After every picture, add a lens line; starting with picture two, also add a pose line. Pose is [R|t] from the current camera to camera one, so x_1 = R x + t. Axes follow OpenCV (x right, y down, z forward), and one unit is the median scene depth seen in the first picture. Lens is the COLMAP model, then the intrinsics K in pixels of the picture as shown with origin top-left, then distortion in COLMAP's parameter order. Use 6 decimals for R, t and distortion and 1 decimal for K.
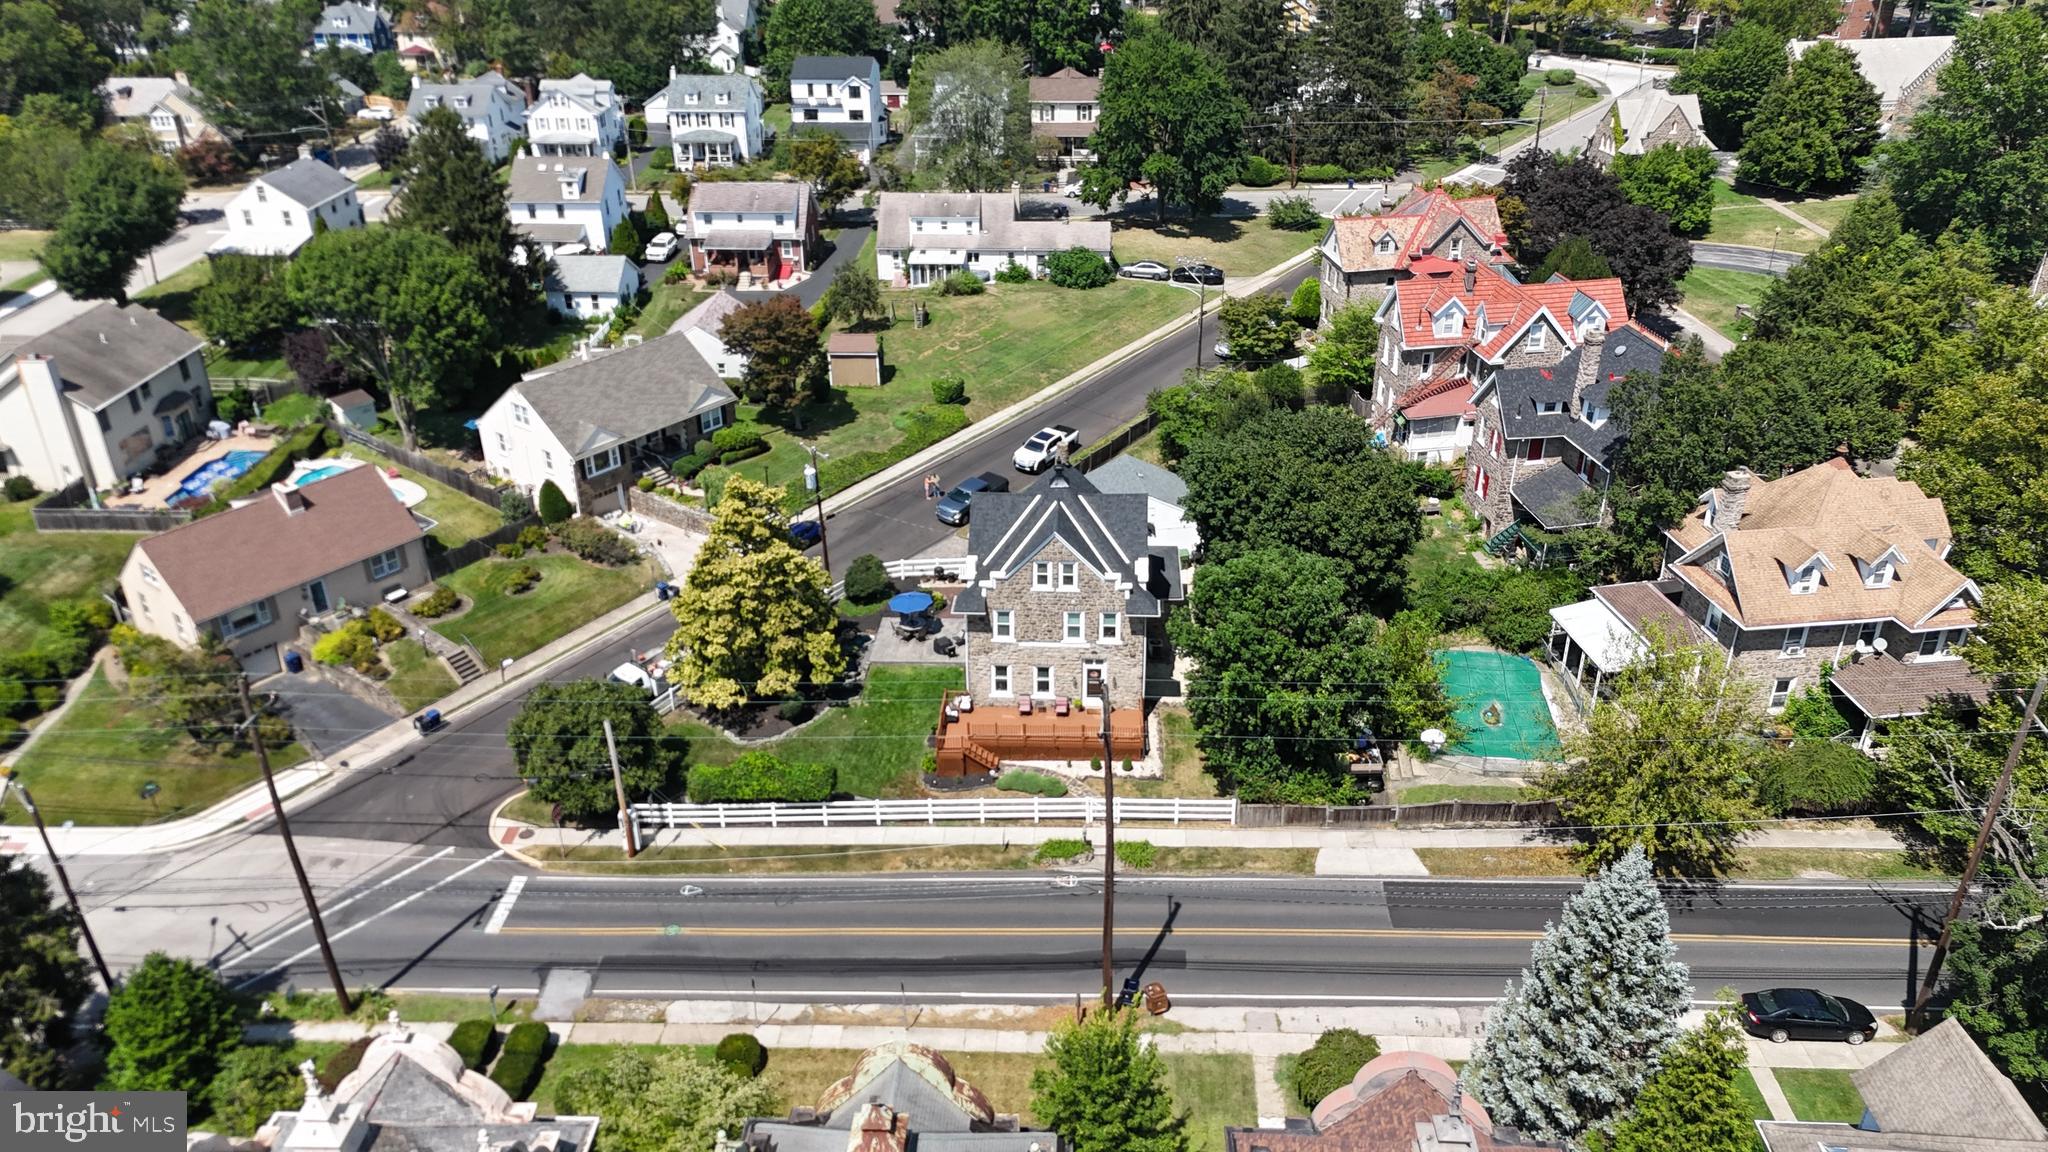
lens RADIAL K [[1500.6, 0, 1121.5], [0, 1500.6, 570.0], [0, 0, 1]] dist [0.176751, -0.419552]
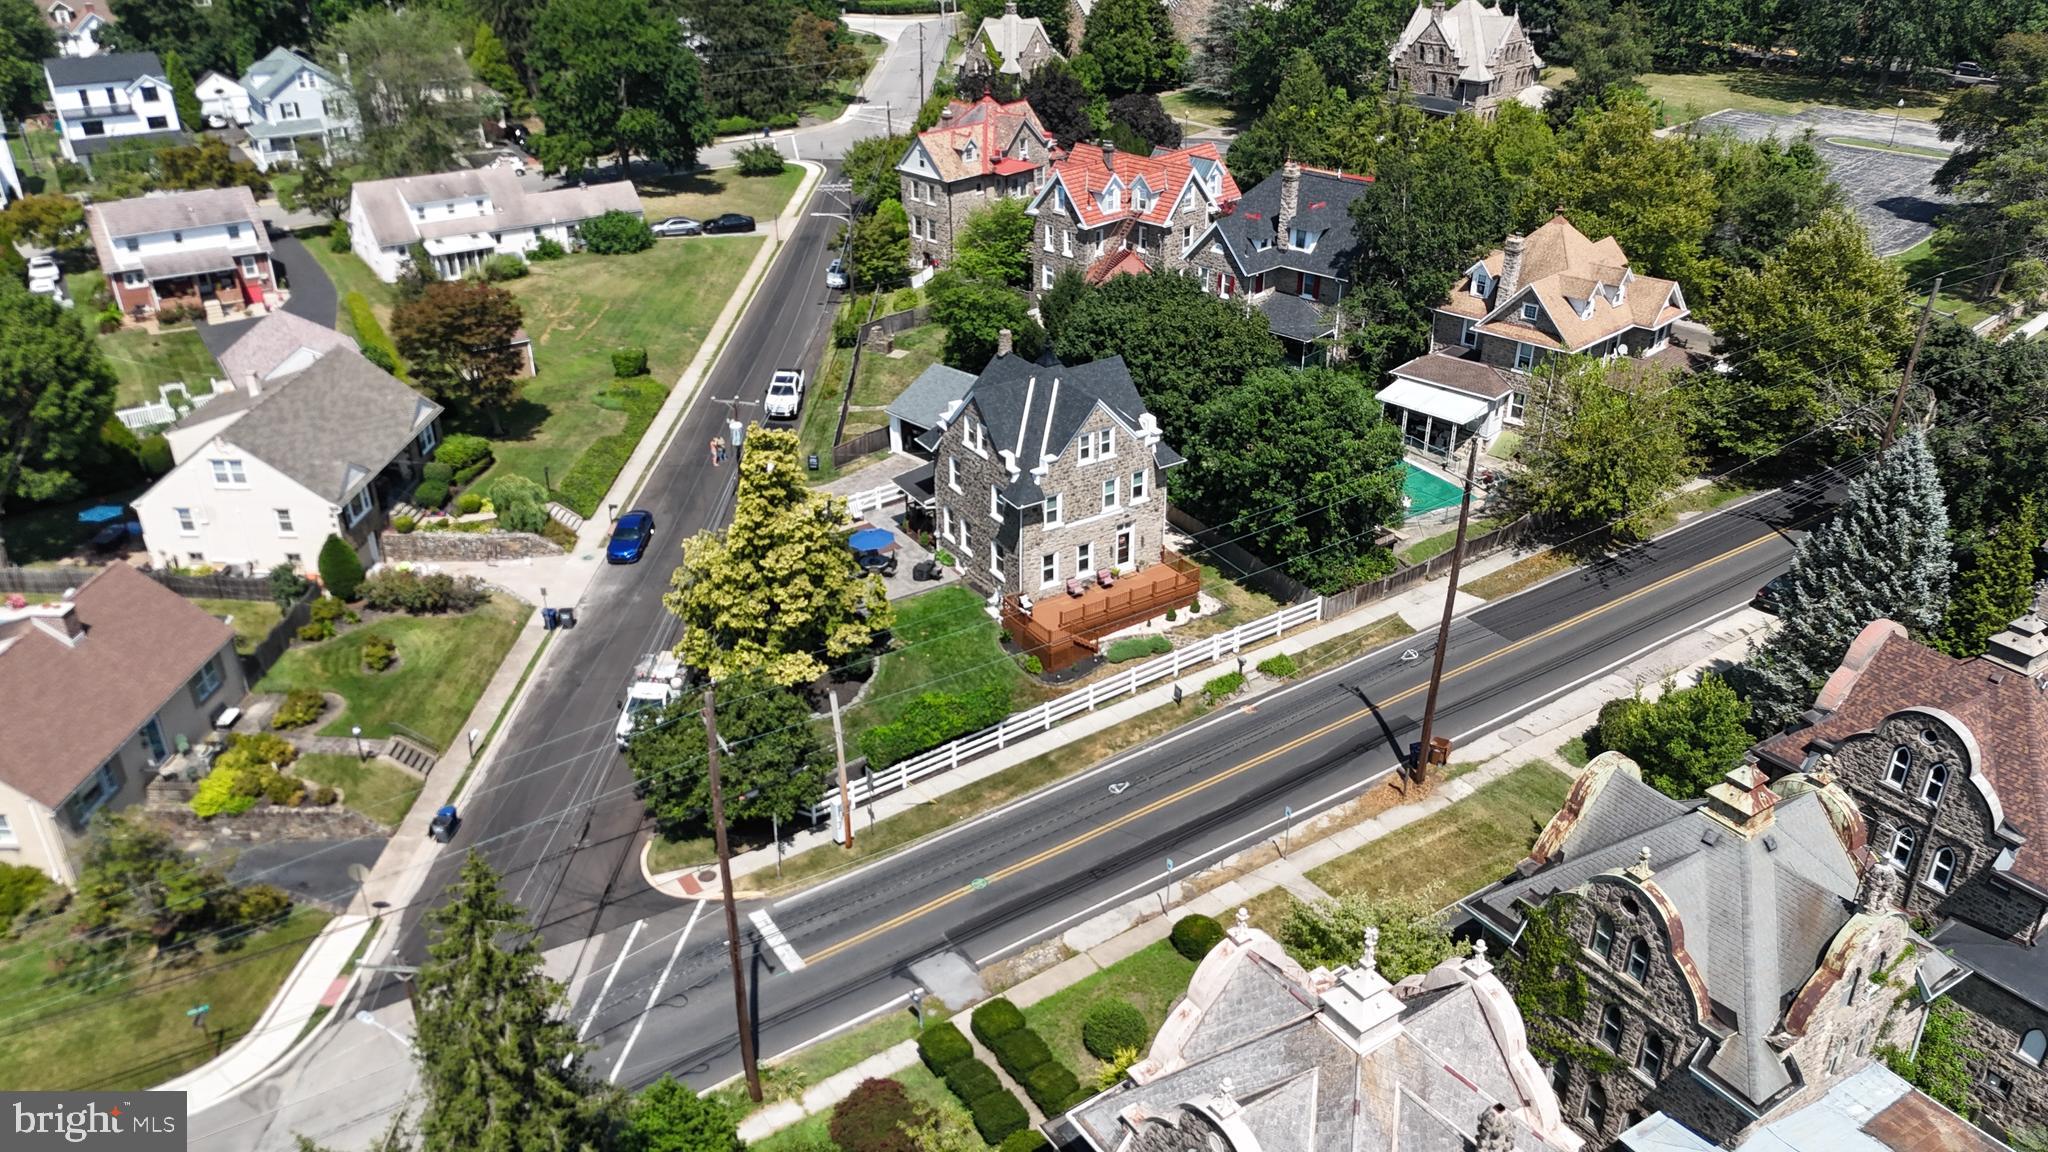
lens RADIAL K [[1460.7, 0, 1024.0], [0, 1460.7, 576.0], [0, 0, 1]] dist [0.079205, -0.071130]
pose [[0.809958, -0.269619, 0.520840, -0.514829], [0.269185, 0.959901, 0.078295, -0.001927], [-0.521064, 0.076786, 0.850056, 0.169744]]
